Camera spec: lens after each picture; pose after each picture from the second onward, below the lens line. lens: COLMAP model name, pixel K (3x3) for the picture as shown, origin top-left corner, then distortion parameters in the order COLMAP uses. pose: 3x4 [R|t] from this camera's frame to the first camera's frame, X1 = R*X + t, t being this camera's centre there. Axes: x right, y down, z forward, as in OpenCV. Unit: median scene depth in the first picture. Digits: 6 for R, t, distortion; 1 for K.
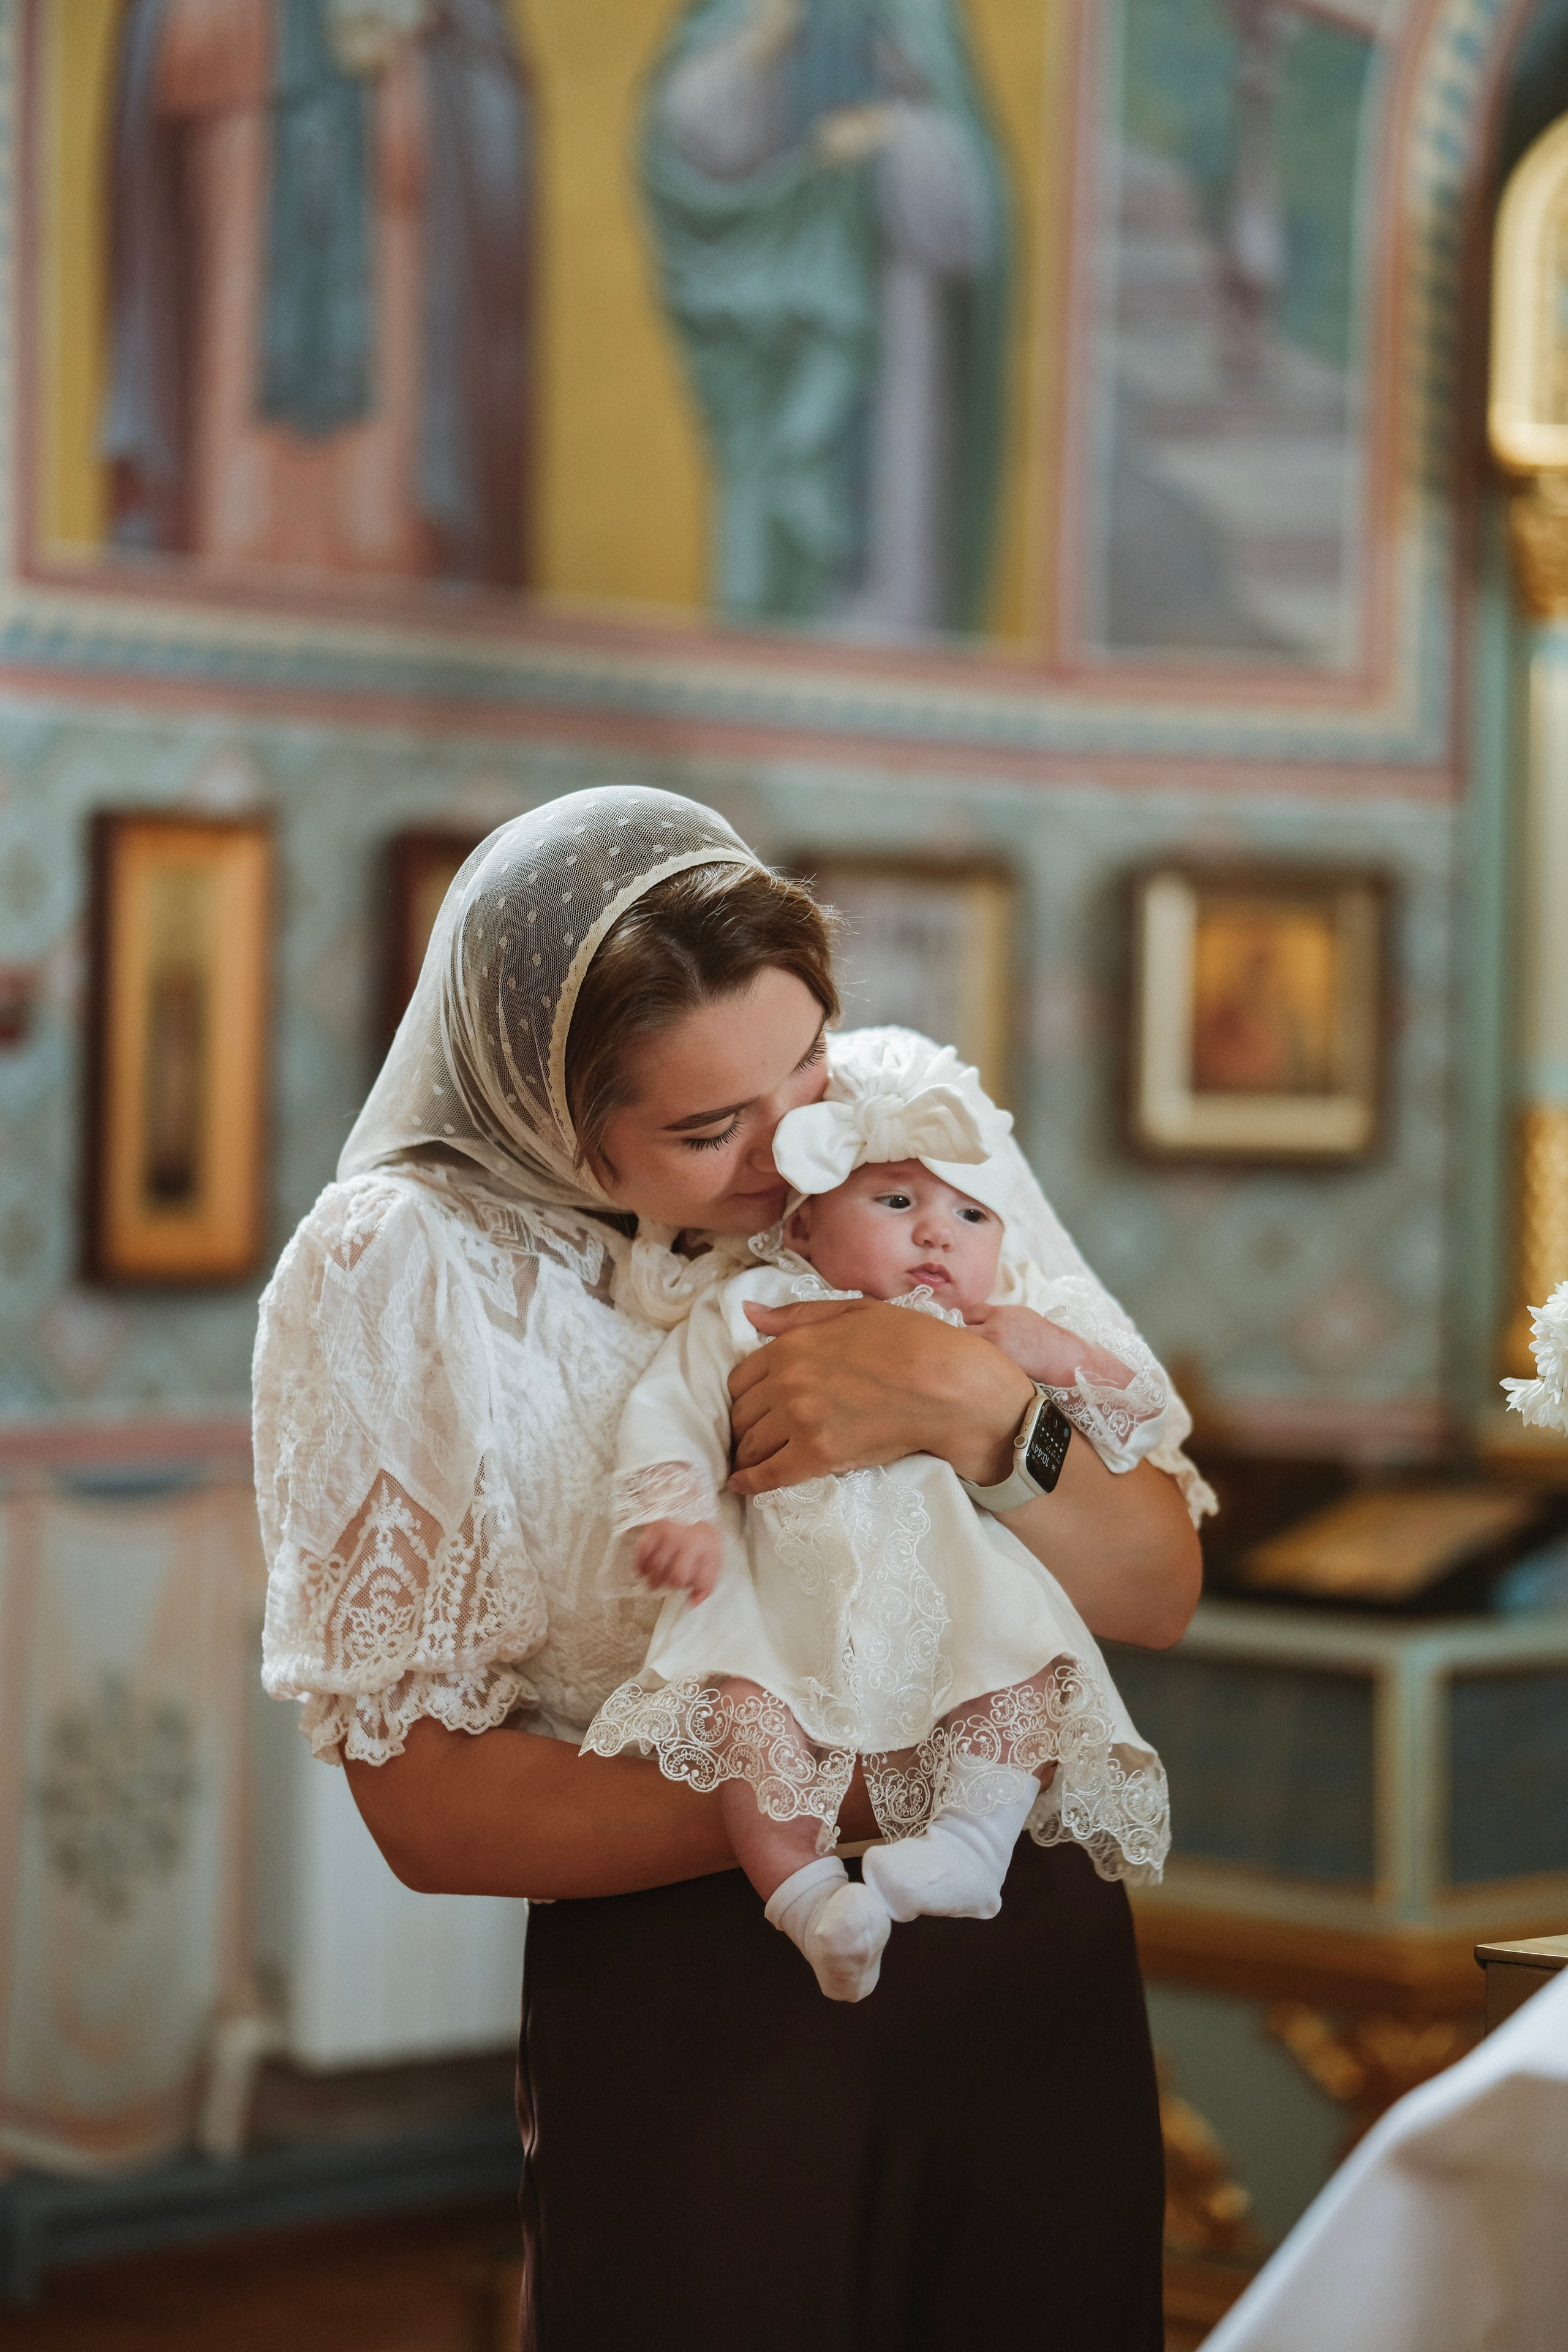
lens RADIAL K [[5718.8, 0, 787.9], [0, 5718.8, 1247.6], [0, 0, 1]] dist [0.067852, 0.000000]
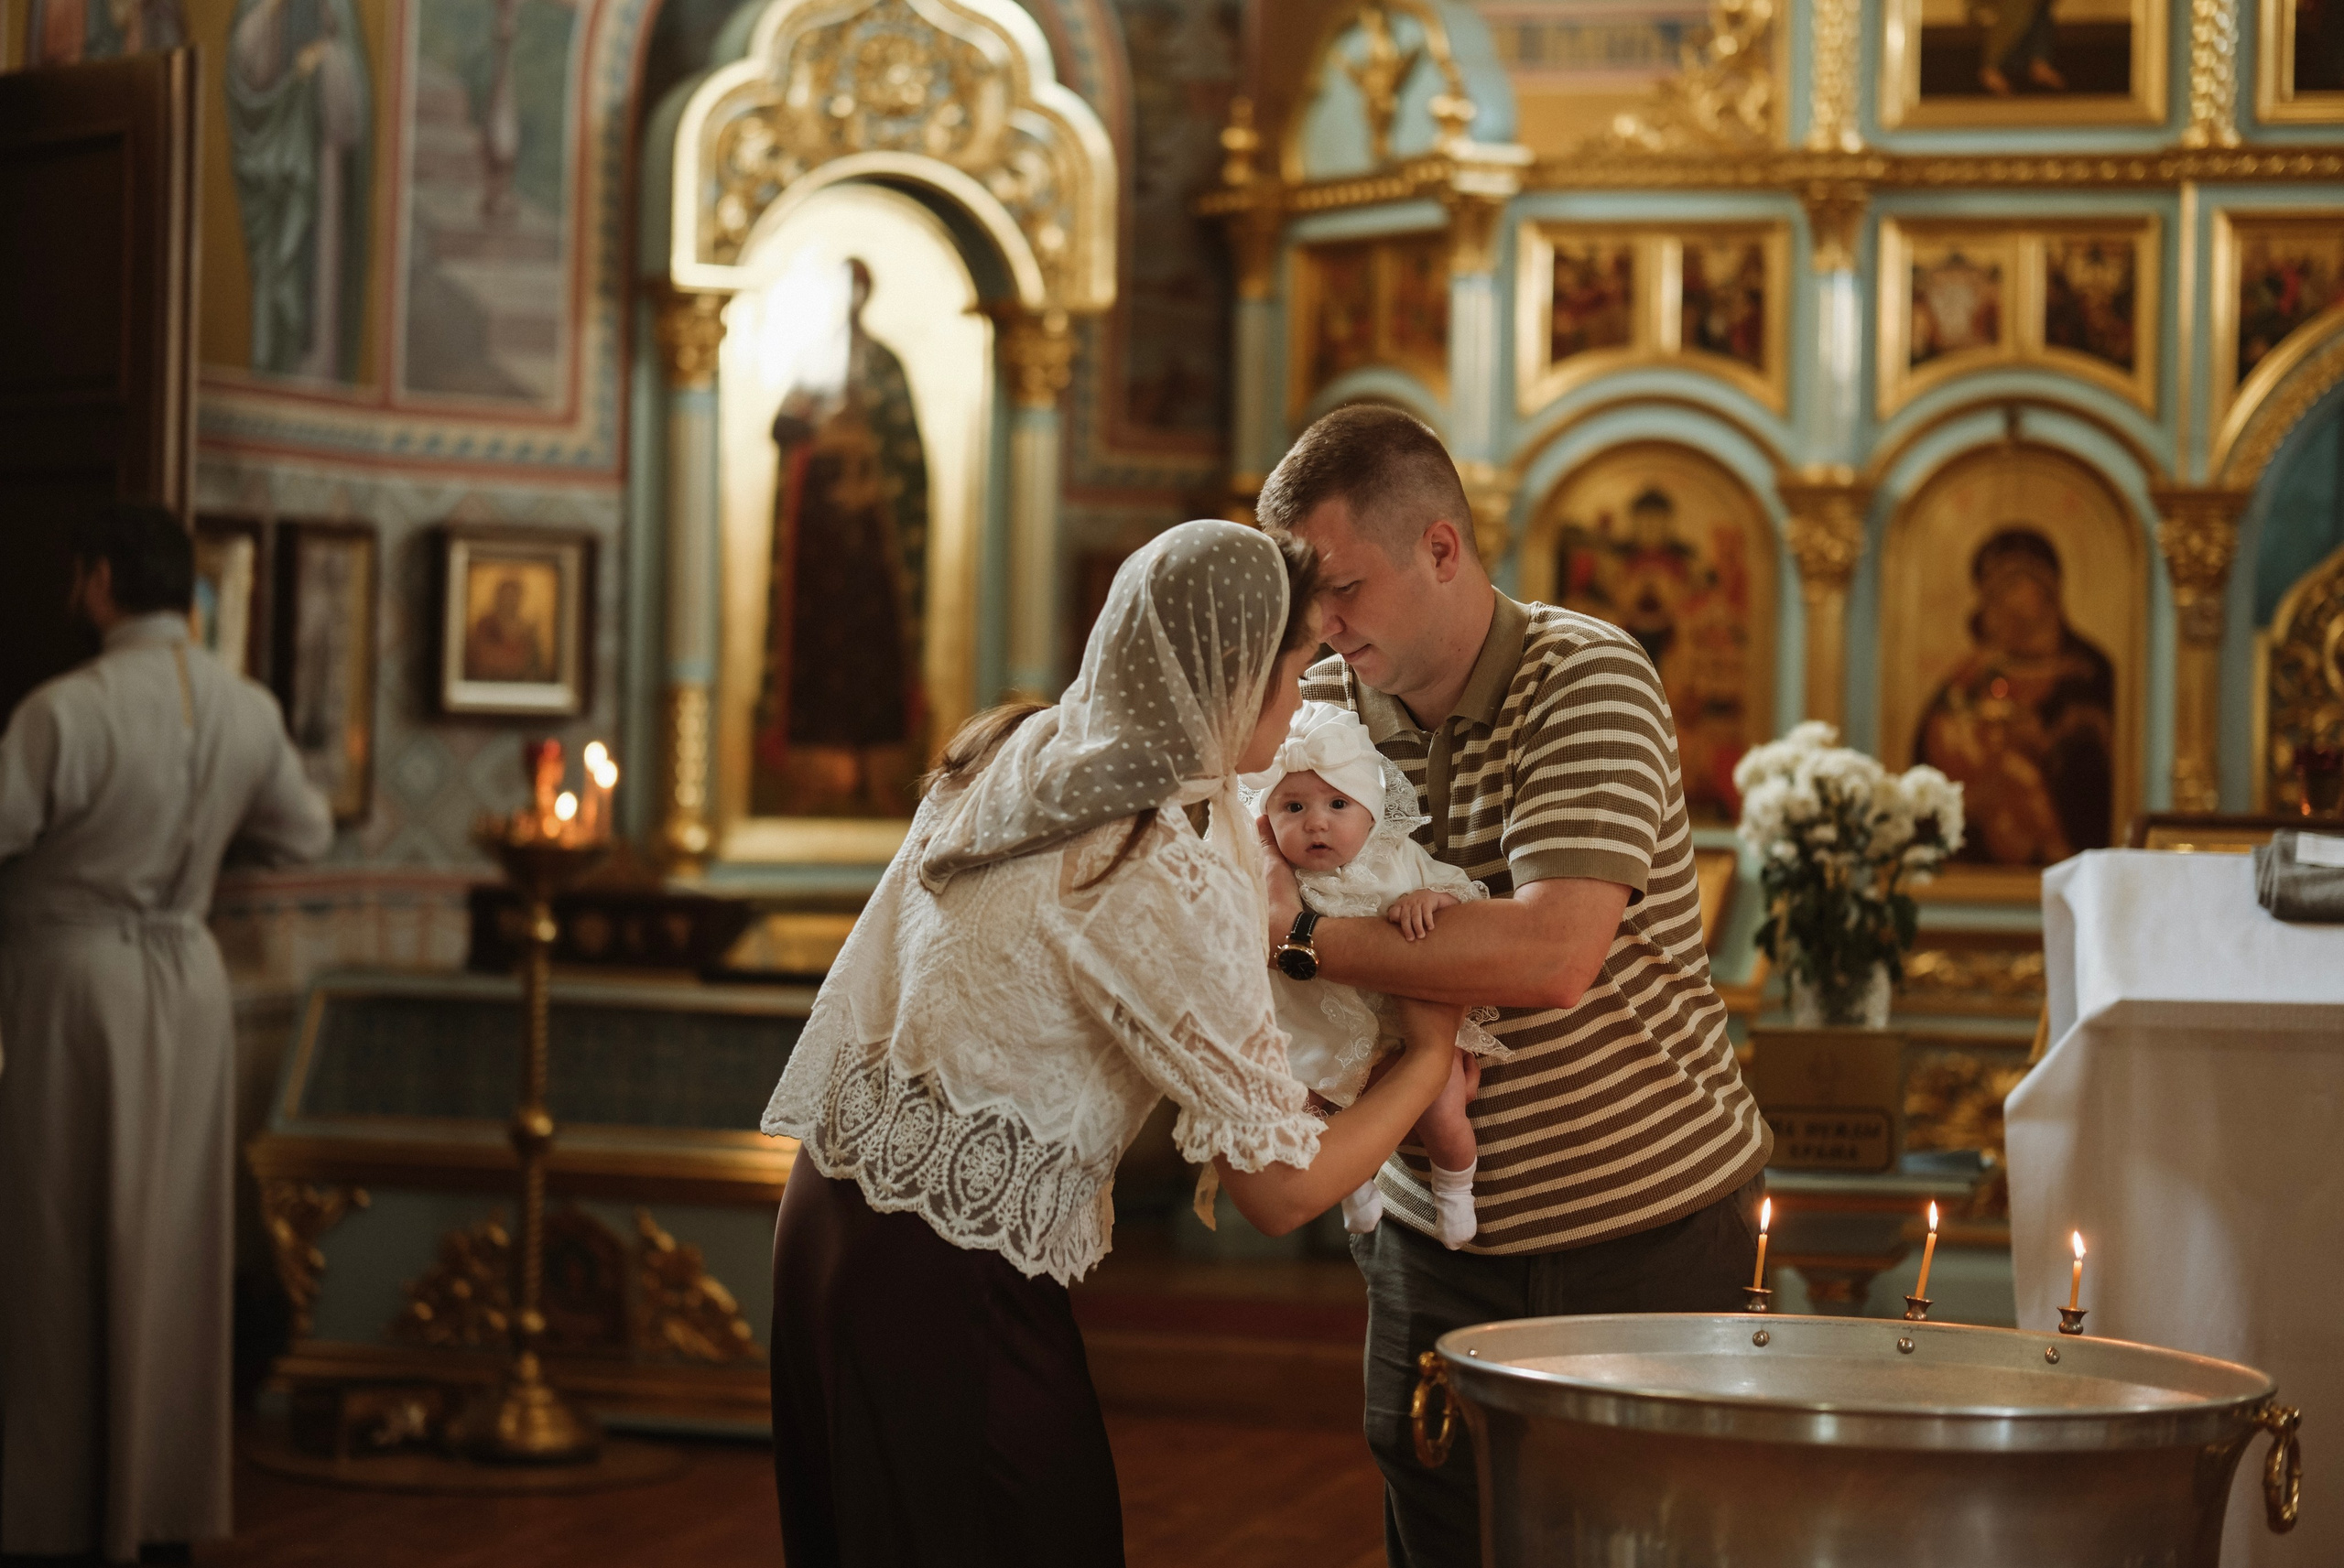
lens RADIAL K [[5698.5, 0, 1133.3], [0, 5698.5, 750.5], [0, 0, 1]] dist [0.067852, 0.000000]
pose [[0.872867, -0.001823, 0.487955, -0.547369], [0.003582, 0.999990, -0.002672, -0.002072], [-0.487945, 0.004080, 0.872865, -0.456835]]
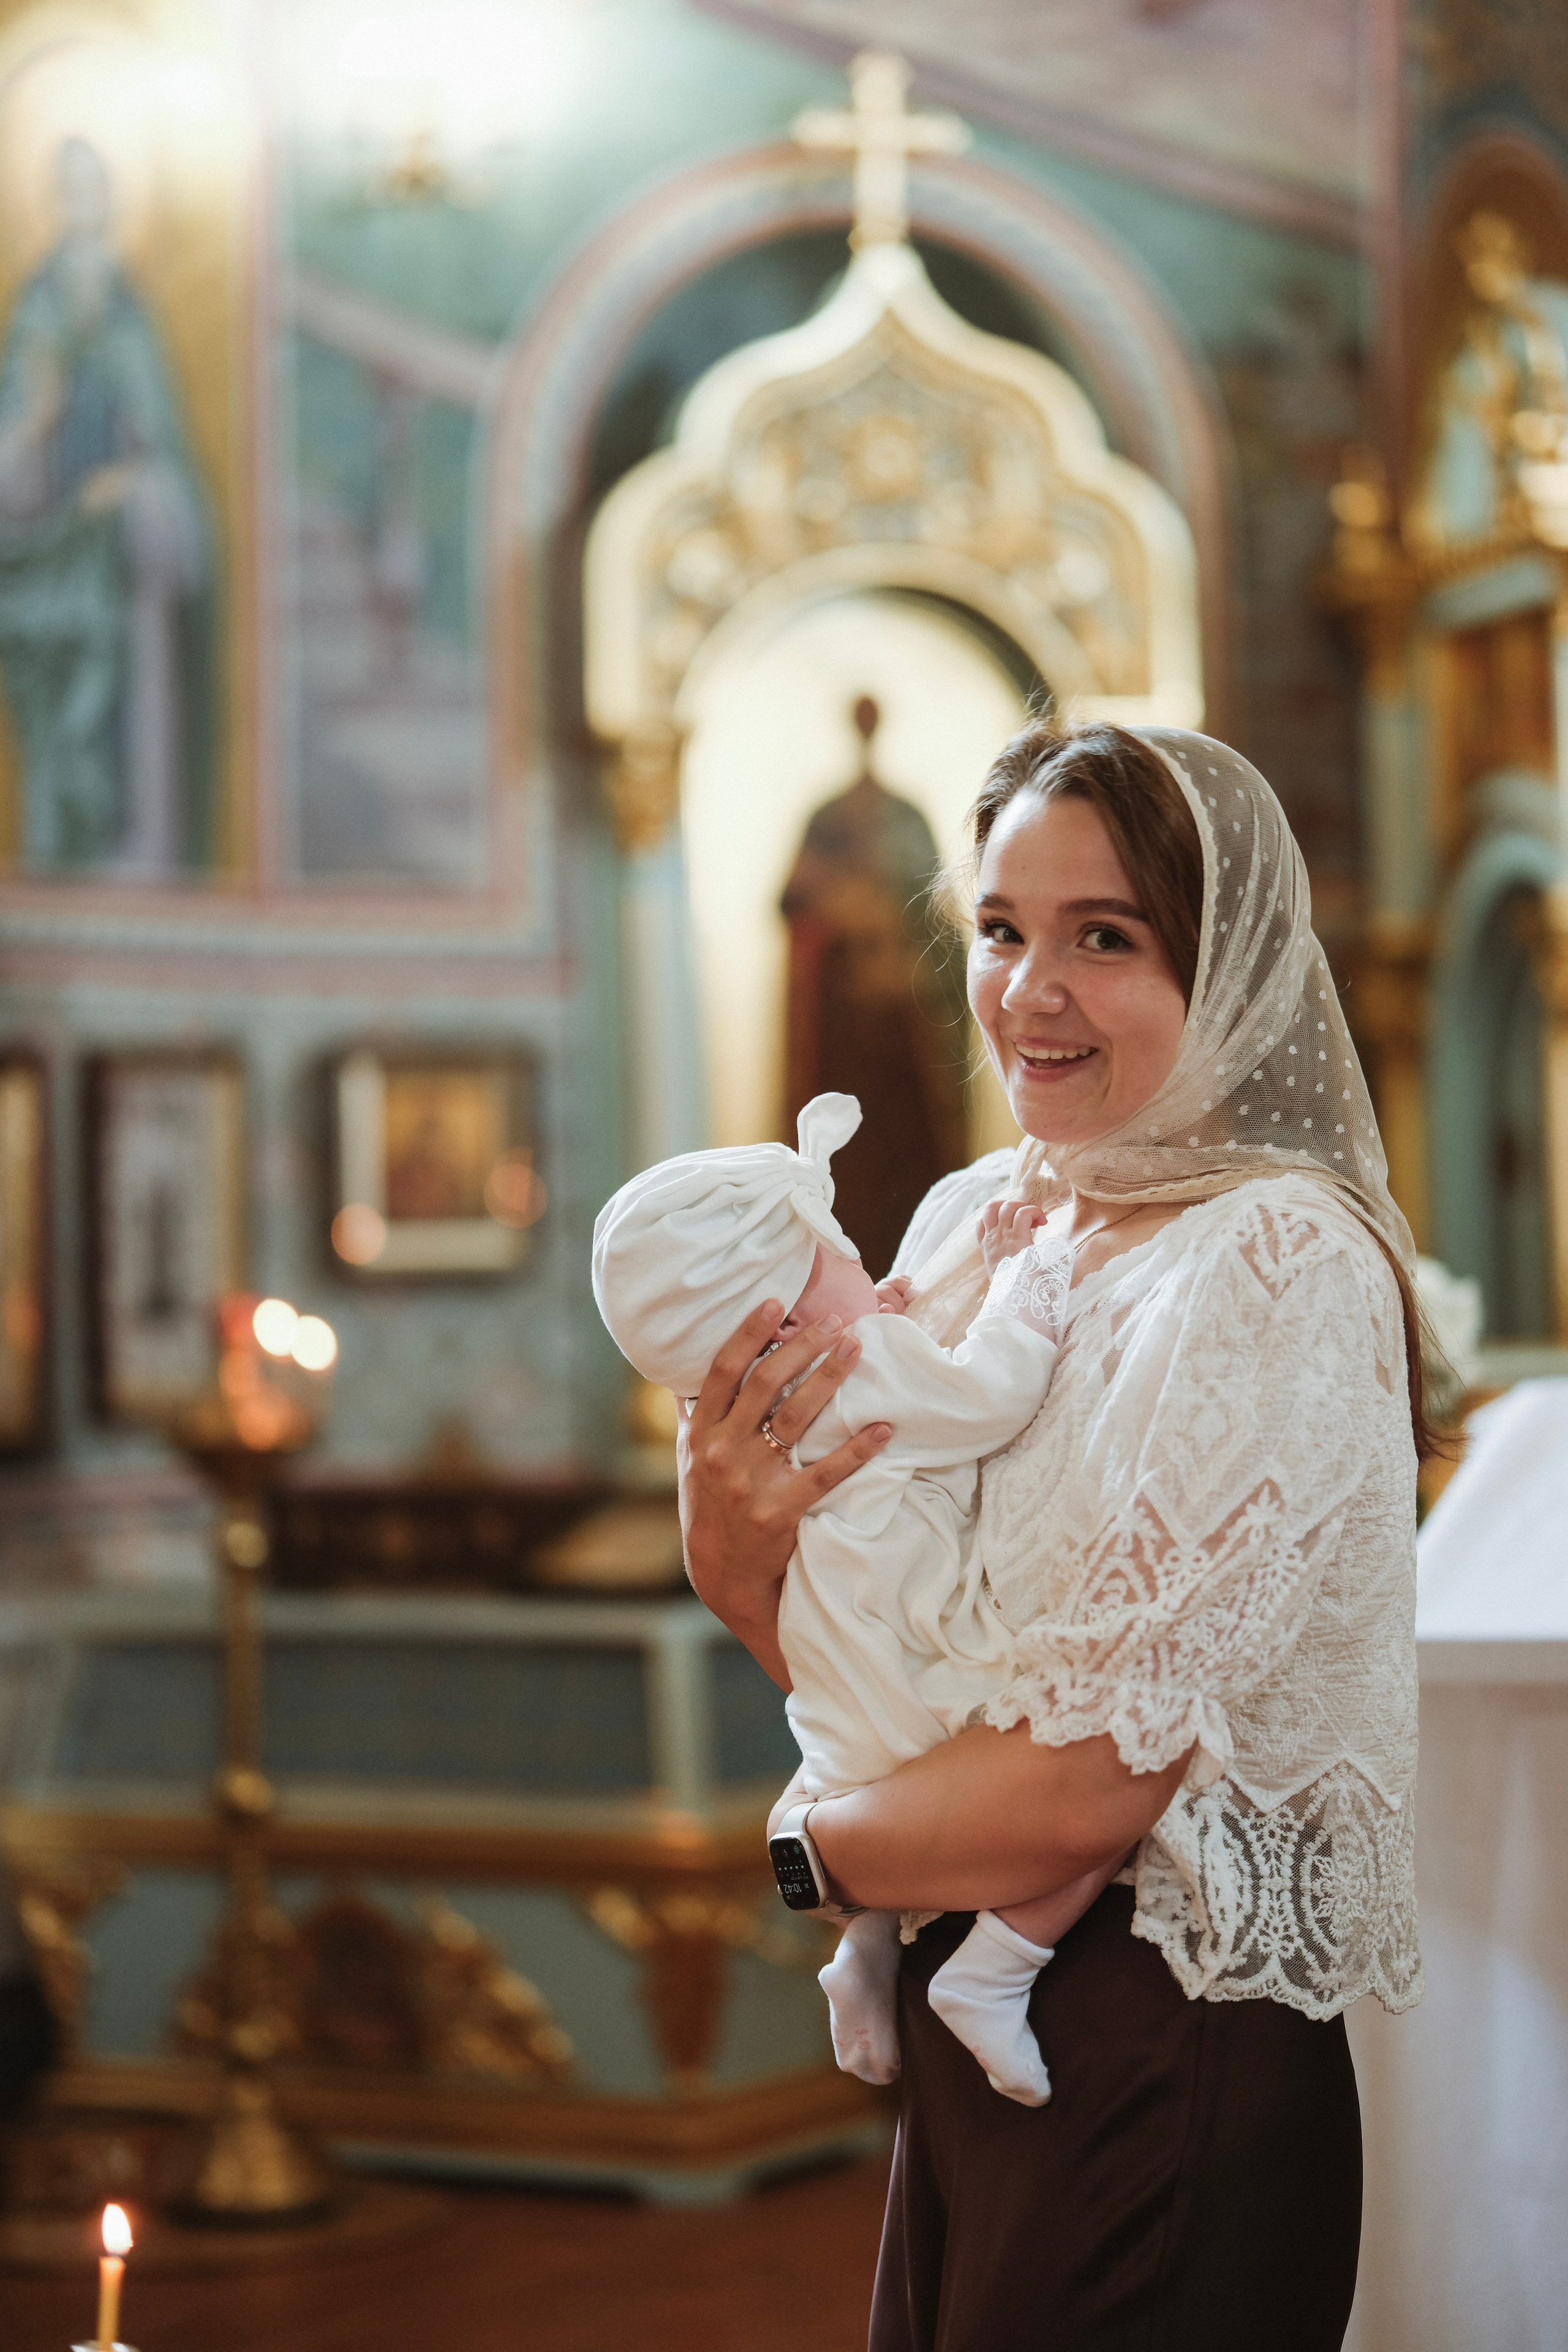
lens RADIAL K [[5718.8, 0, 793.3], [0, 5718.8, 1158.7], [0, 0, 1]] dist [0.067852, 0.000000]
pose [[0.968831, -0.041587, 0.244205, -0.157812], [0.052405, 0.997904, -0.037967, 0.011560], [-0.242114, 0.049582, 0.968980, -0.269840]]
